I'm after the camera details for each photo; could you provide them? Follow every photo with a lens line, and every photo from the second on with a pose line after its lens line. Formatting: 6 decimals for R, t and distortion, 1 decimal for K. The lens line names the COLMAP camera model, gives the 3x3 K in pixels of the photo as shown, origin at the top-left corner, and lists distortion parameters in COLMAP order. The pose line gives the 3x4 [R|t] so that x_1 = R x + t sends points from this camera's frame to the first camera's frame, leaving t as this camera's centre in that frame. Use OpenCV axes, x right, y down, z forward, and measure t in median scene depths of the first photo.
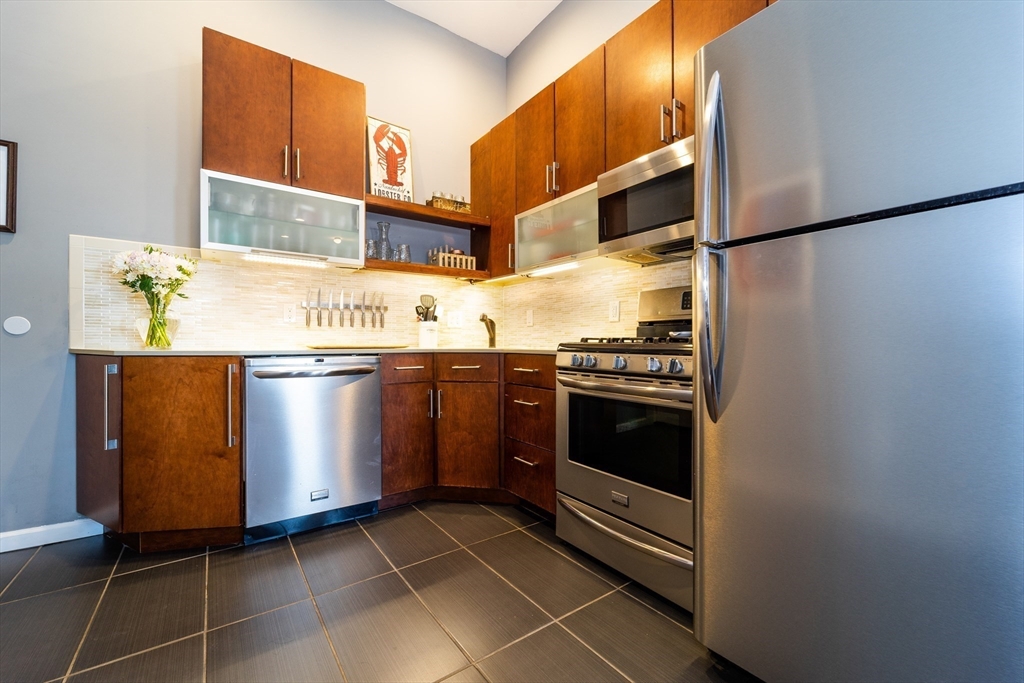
lens RADIAL K [[410.2, 0, 512.1], [0, 410.2, 342.5], [0, 0, 1]] dist [-0.000437, -0.001038]
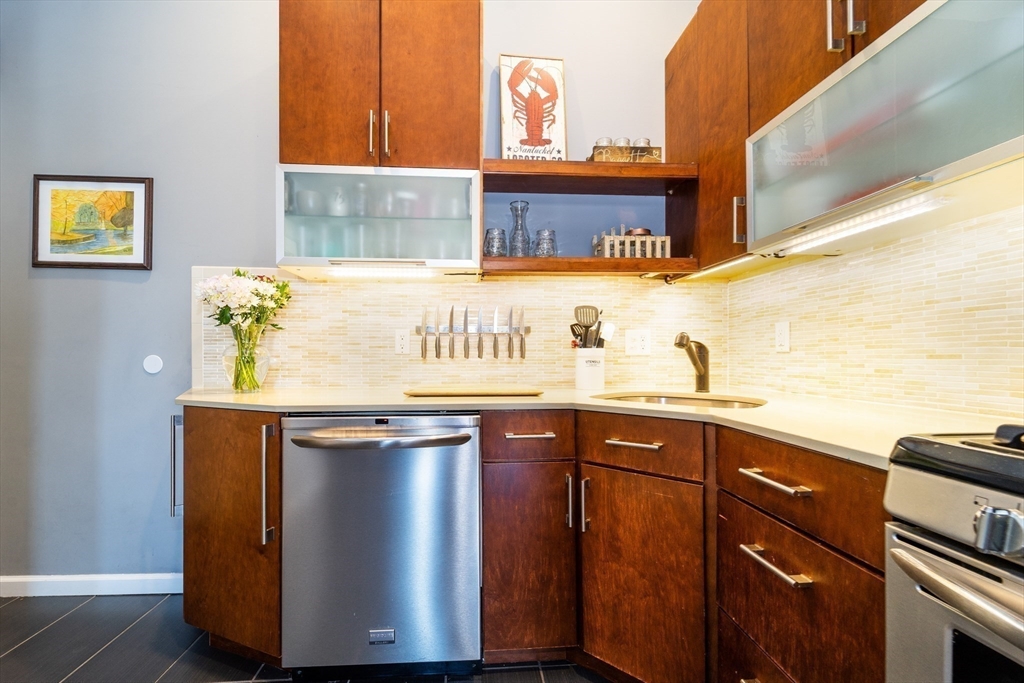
lens RADIAL K [[410.2, 0, 507.1], [0, 410.2, 352.1], [0, 0, 1]] dist [-0.000437, -0.001038]
pose [[0.854320, -0.004807, -0.519725, 0.019806], [0.002433, 0.999983, -0.005250, -0.052047], [0.519742, 0.003221, 0.854317, 0.492120]]
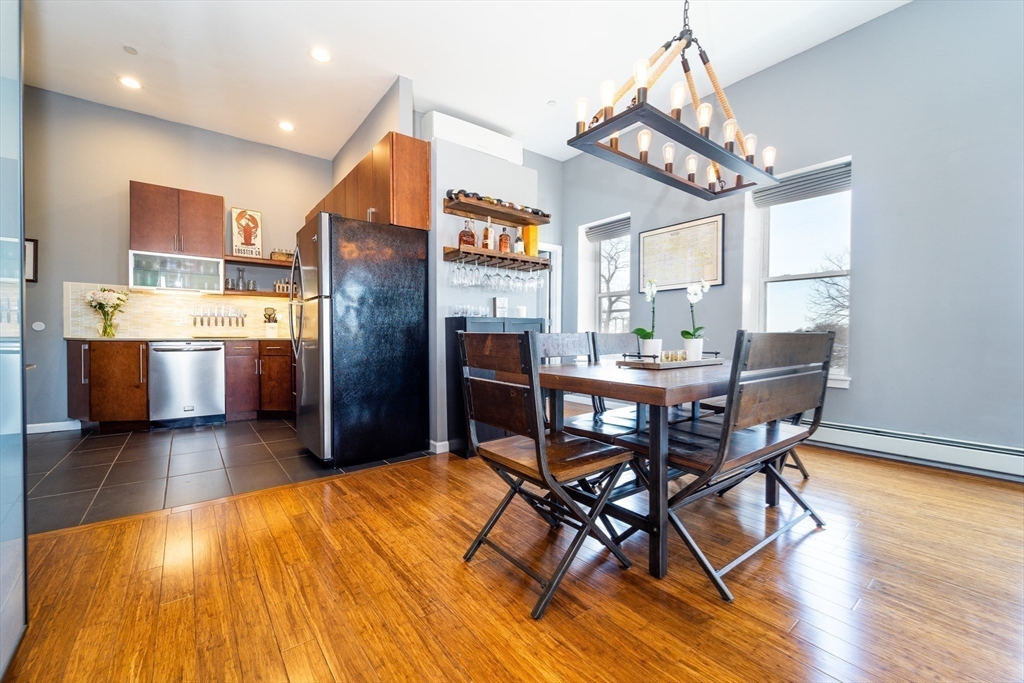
lens RADIAL K [[410.2, 0, 508.4], [0, 410.2, 339.2], [0, 0, 1]] dist [-0.000437, -0.001038]
pose [[0.999585, 0.000572, 0.028791, 0.944313], [-0.000836, 0.999957, 0.009185, 0.001893], [-0.028784, -0.009205, 0.999543, -0.968625]]
